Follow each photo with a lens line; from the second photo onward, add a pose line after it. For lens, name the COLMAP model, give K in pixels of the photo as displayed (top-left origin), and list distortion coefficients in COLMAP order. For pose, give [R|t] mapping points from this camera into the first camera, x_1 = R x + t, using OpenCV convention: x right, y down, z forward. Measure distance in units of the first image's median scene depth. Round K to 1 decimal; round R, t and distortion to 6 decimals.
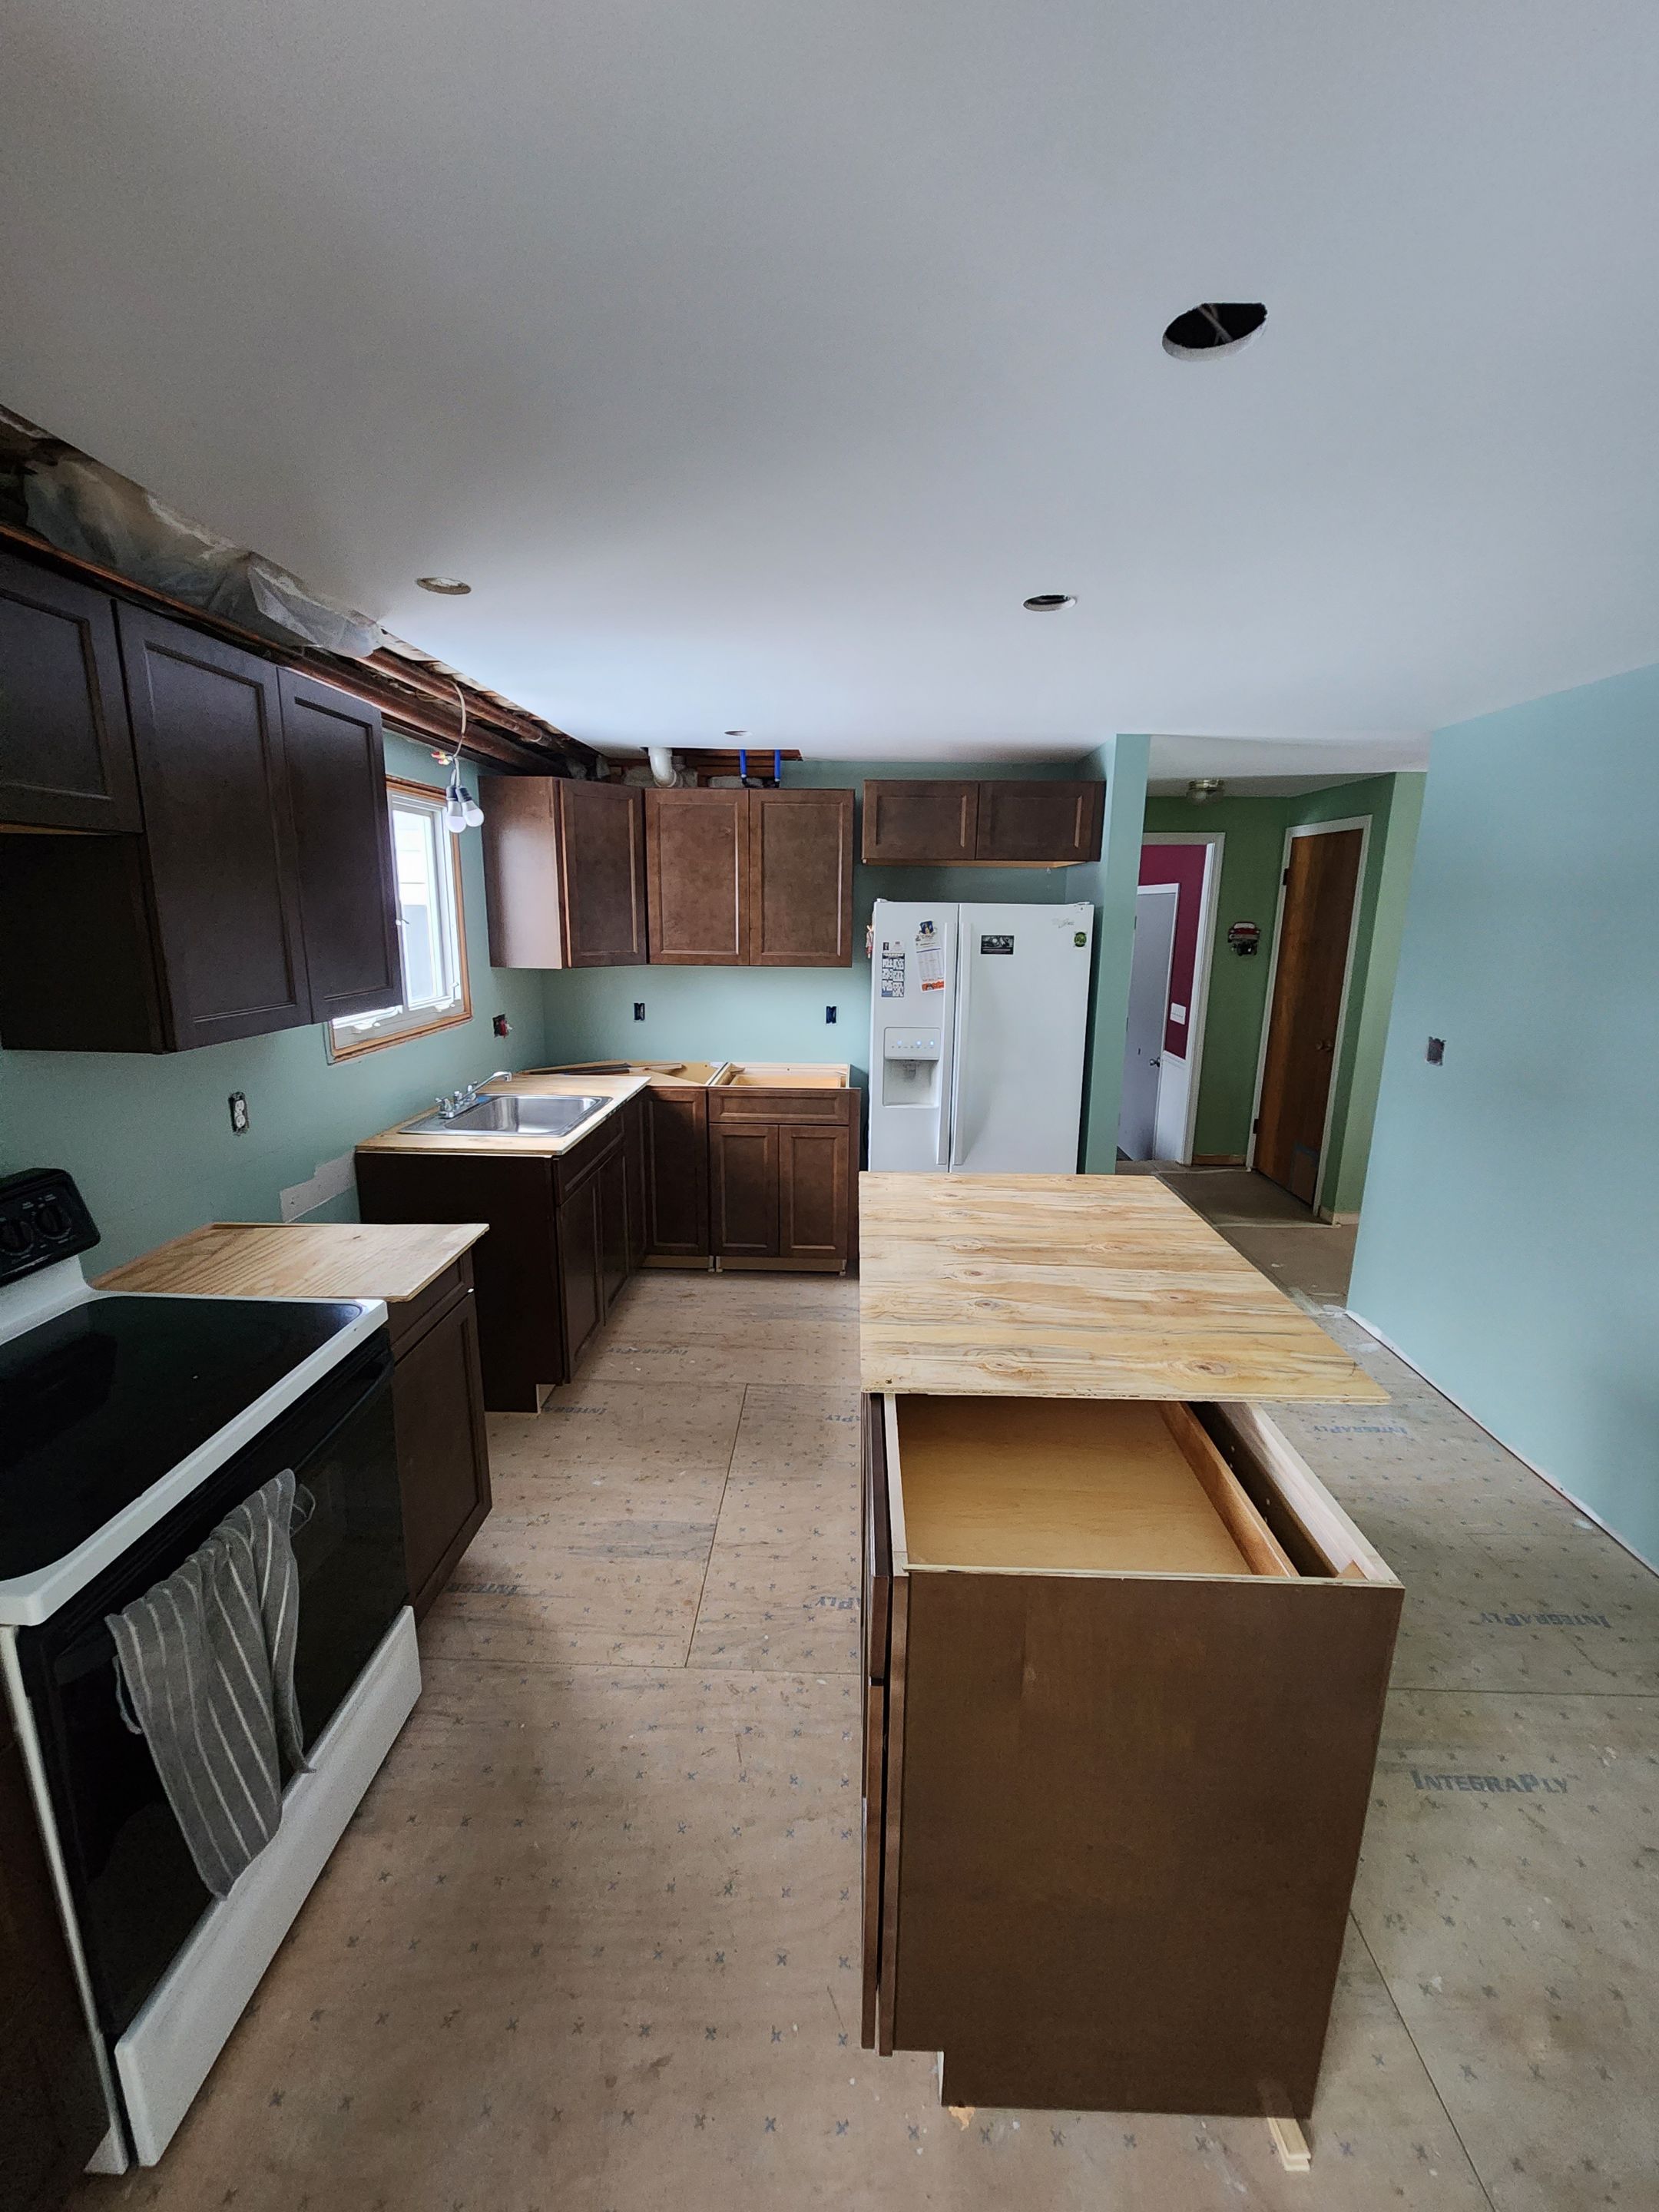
lens RADIAL K [[906.4, 0, 831.7], [0, 906.4, 1103.9], [0, 0, 1]] dist [-0.000318, -0.000491]
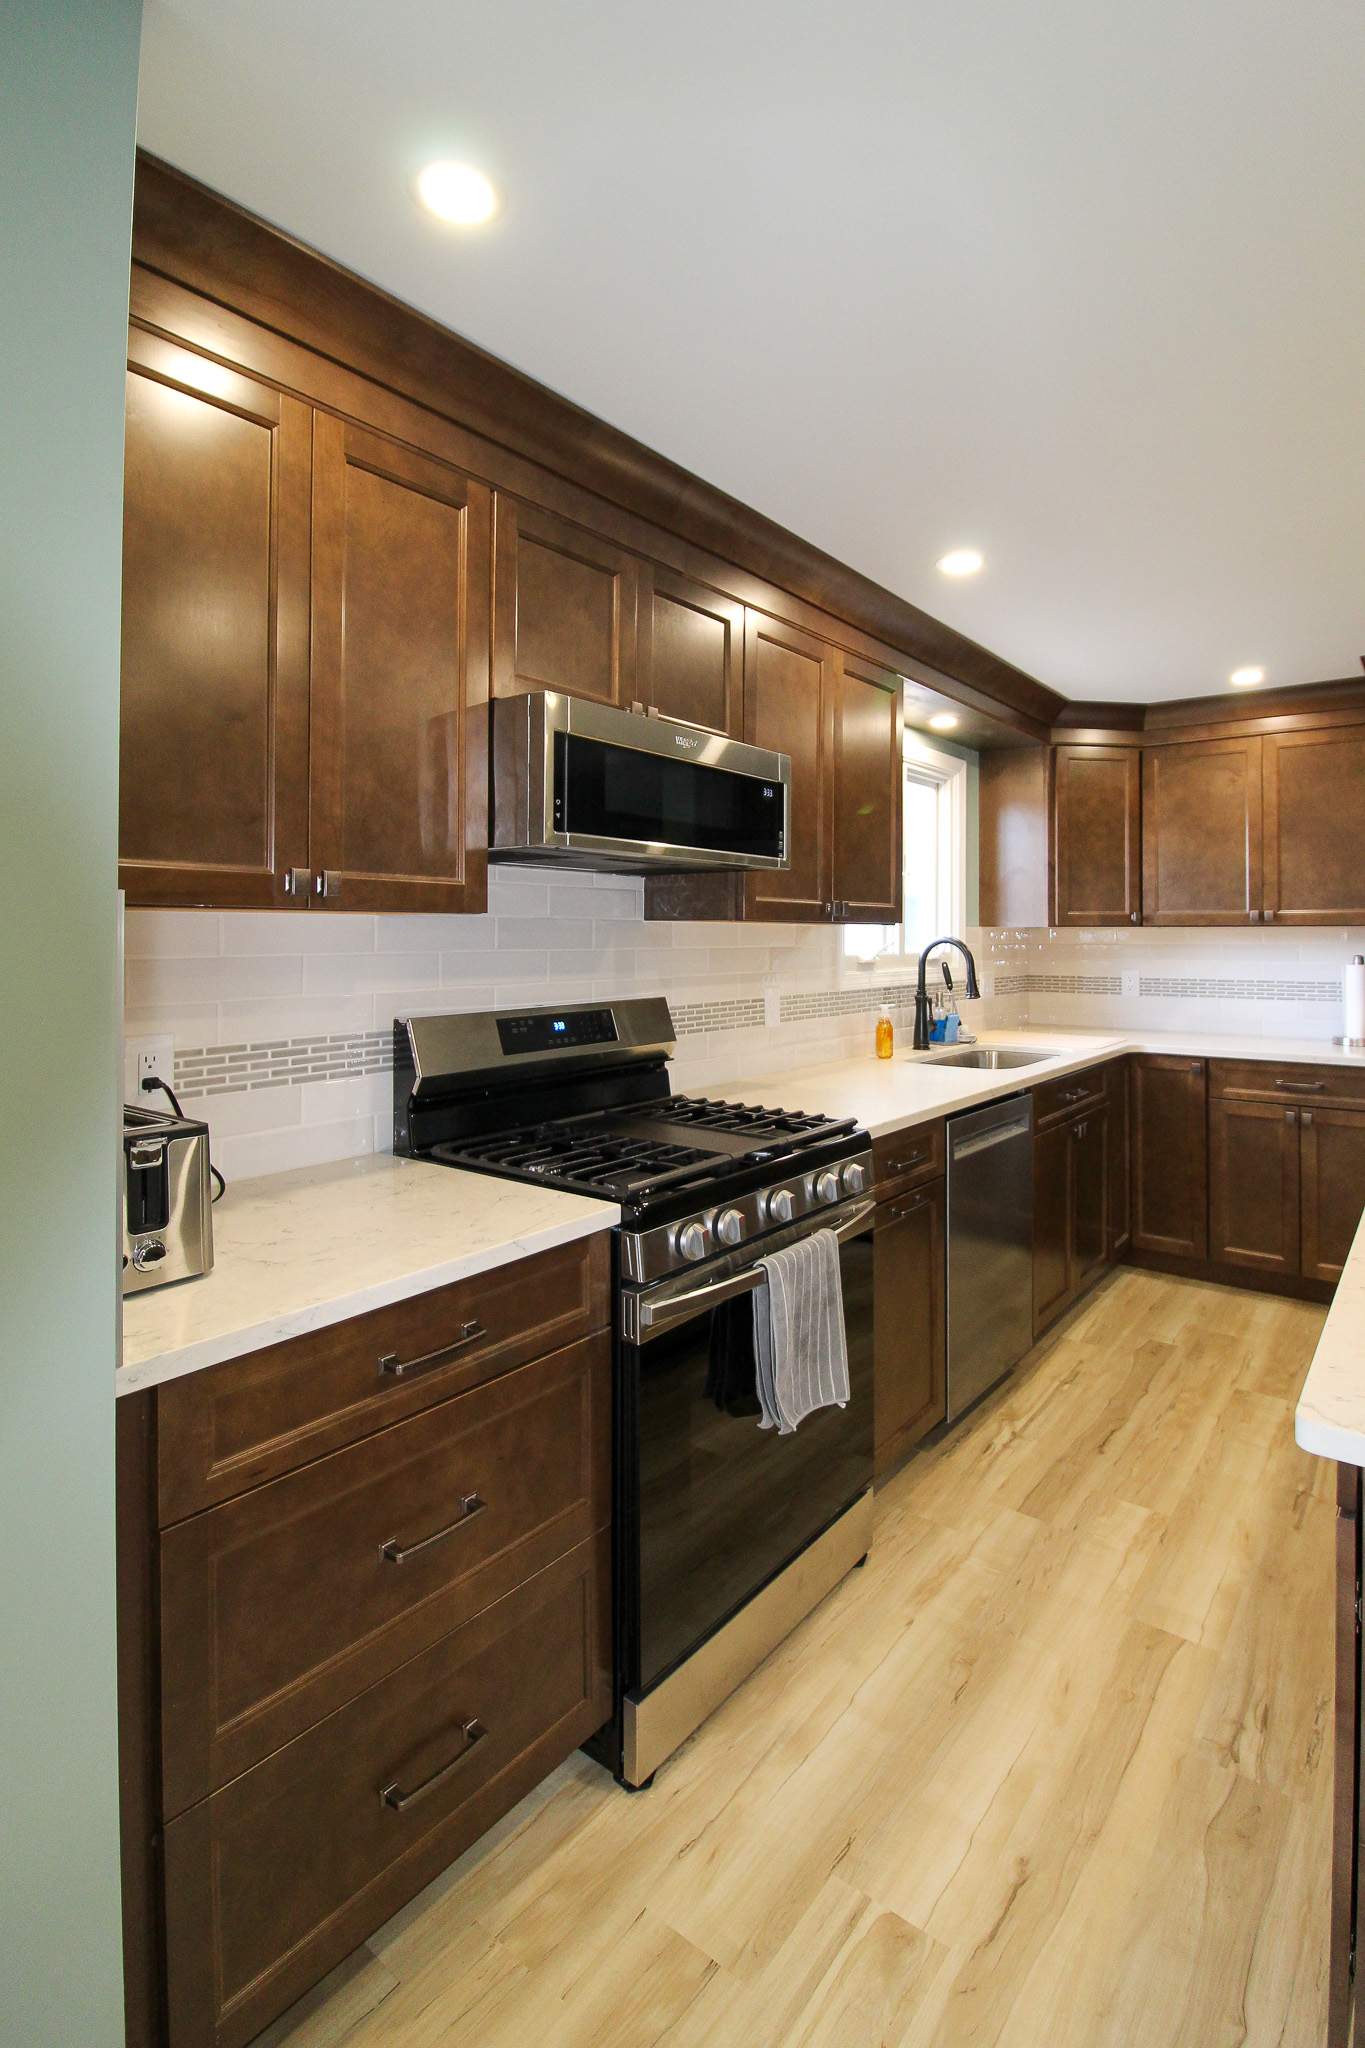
lens RADIAL K [[984.9, 0, 719.1], [0, 984.9, 921.9], [0, 0, 1]] dist [-0.012257, -0.004533]
pose [[0.815369, -0.020499, -0.578579, 0.035444], [-0.114382, 0.973970, -0.195702, 0.106094], [0.567530, 0.225749, 0.791800, -0.068697]]
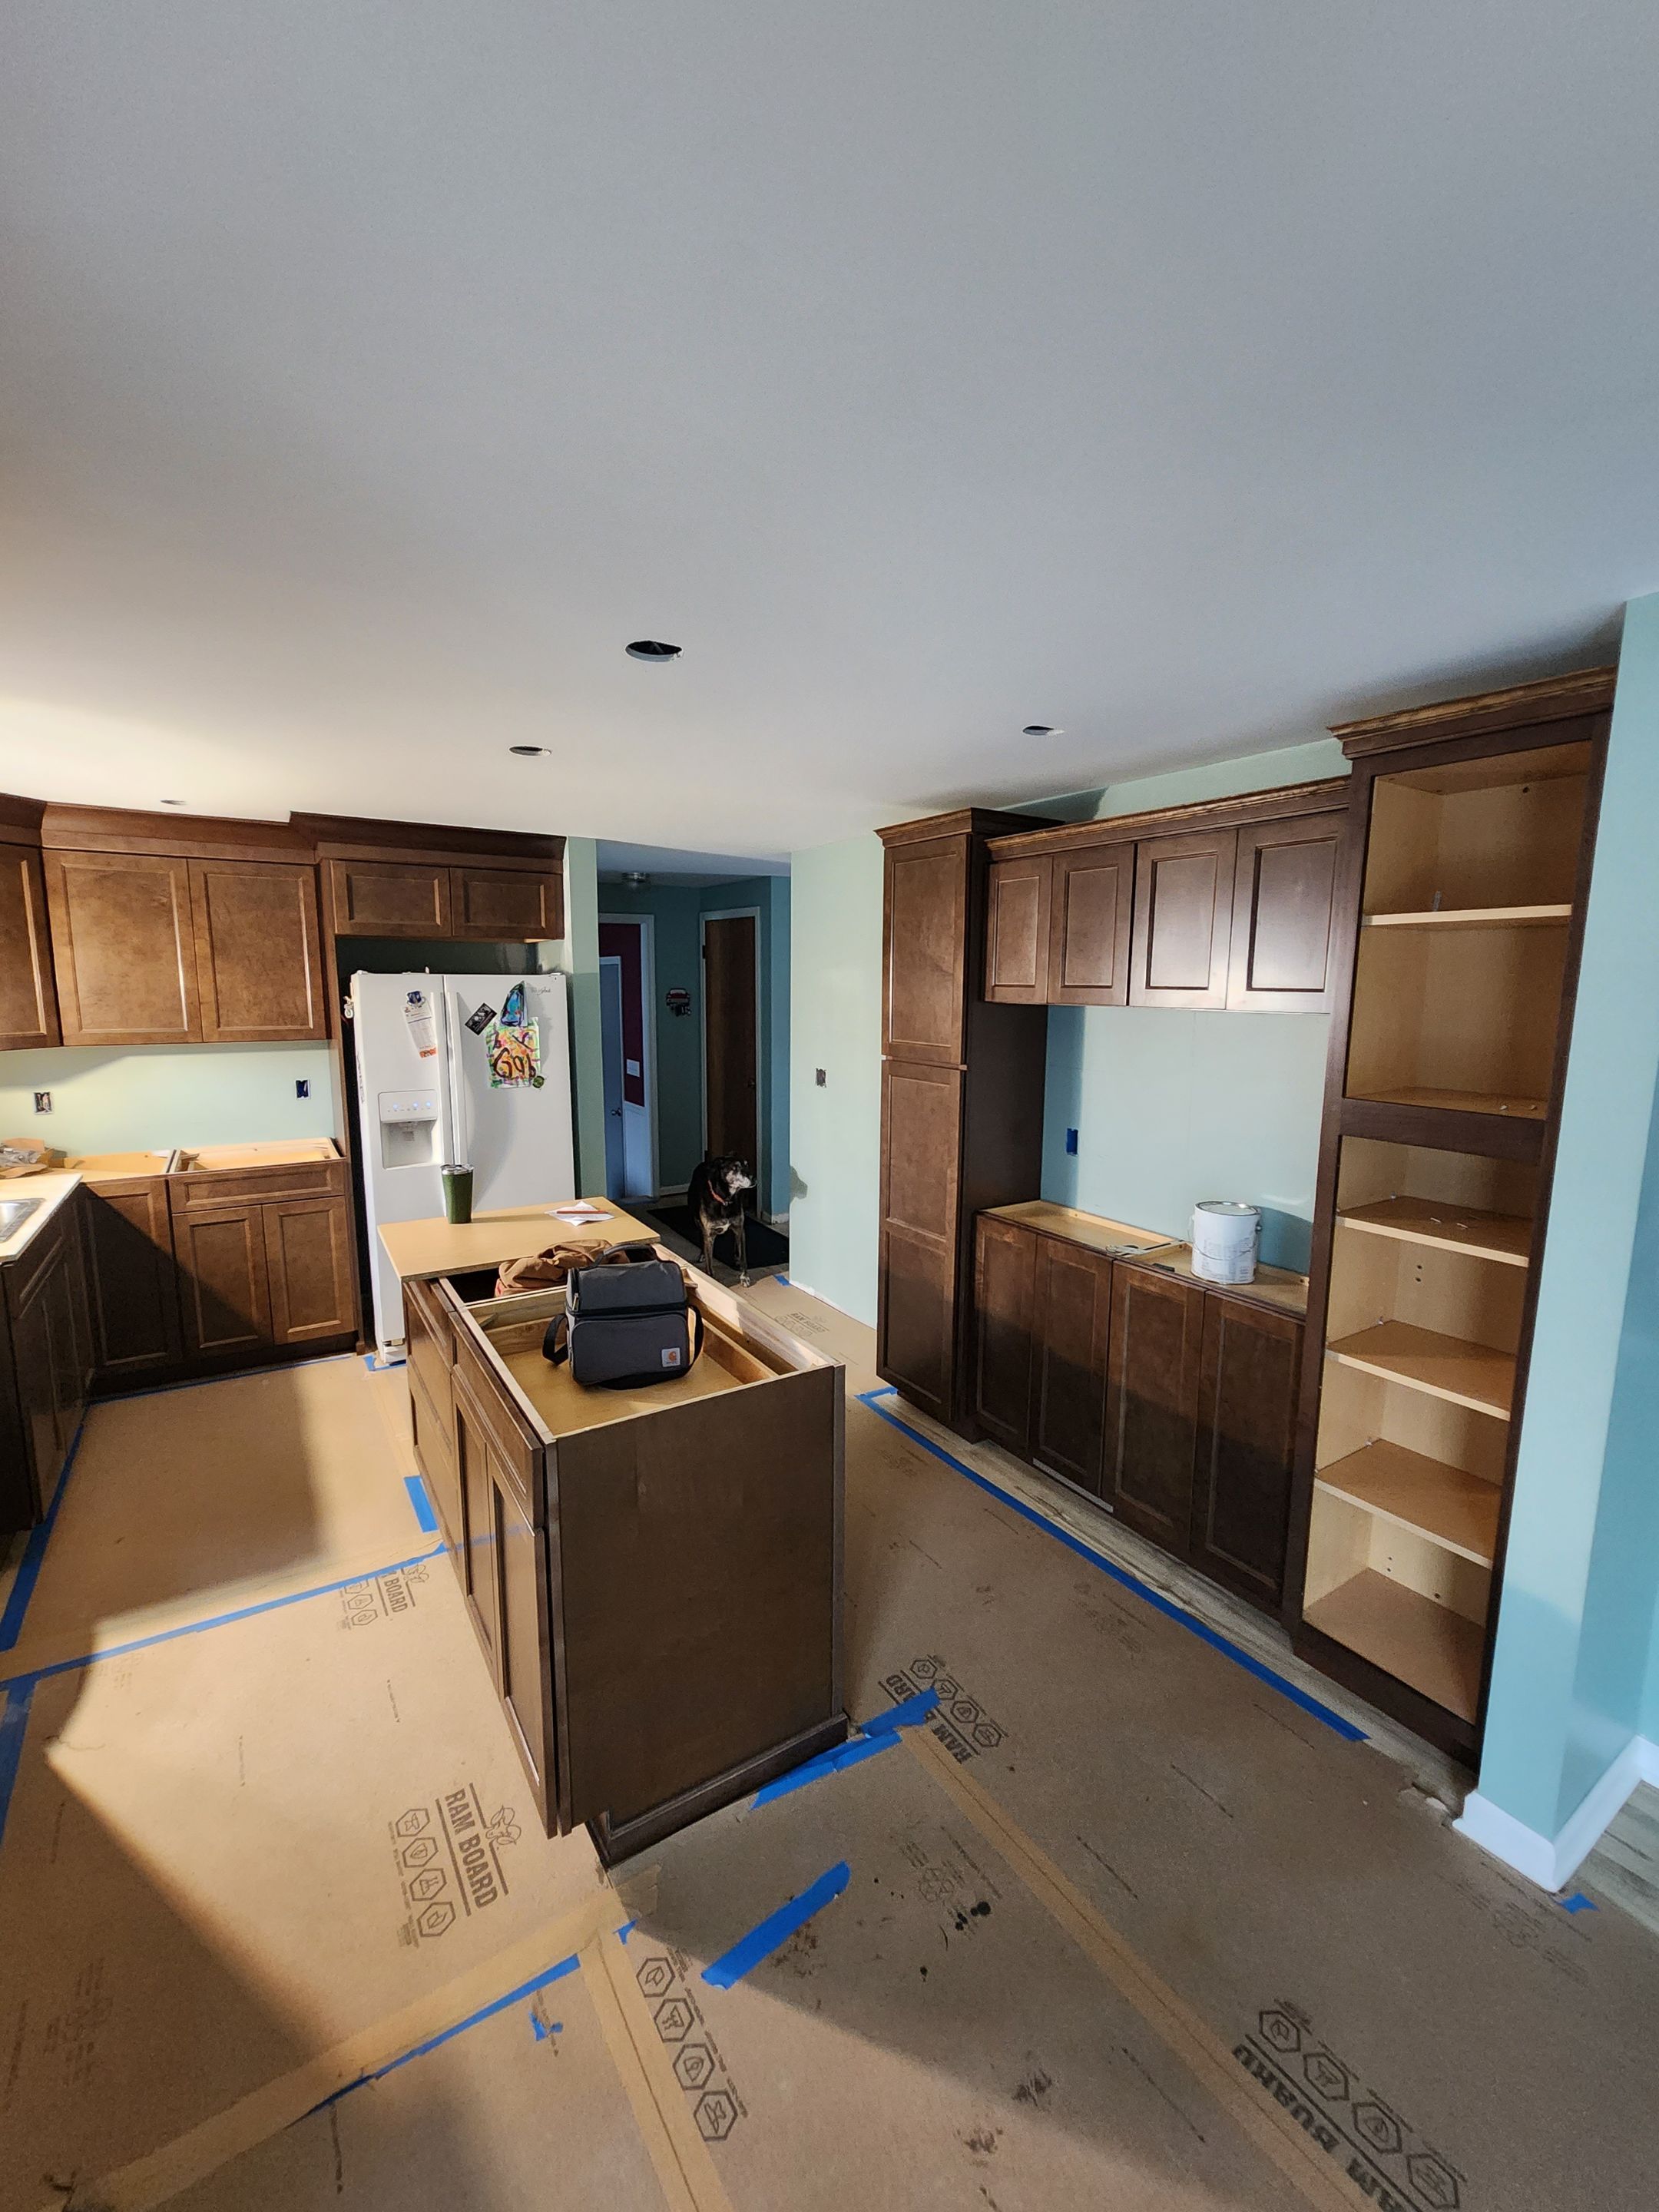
lens RADIAL K [[906.4, 0, 833.3], [0, 906.4, 1102.2], [0, 0, 1]] dist [-0.000318, -0.000491]
pose [[0.824020, -0.085343, 0.560096, -0.096563], [0.126790, 0.991294, -0.035490, 0.028922], [-0.552191, 0.100259, 0.827667, -0.151140]]
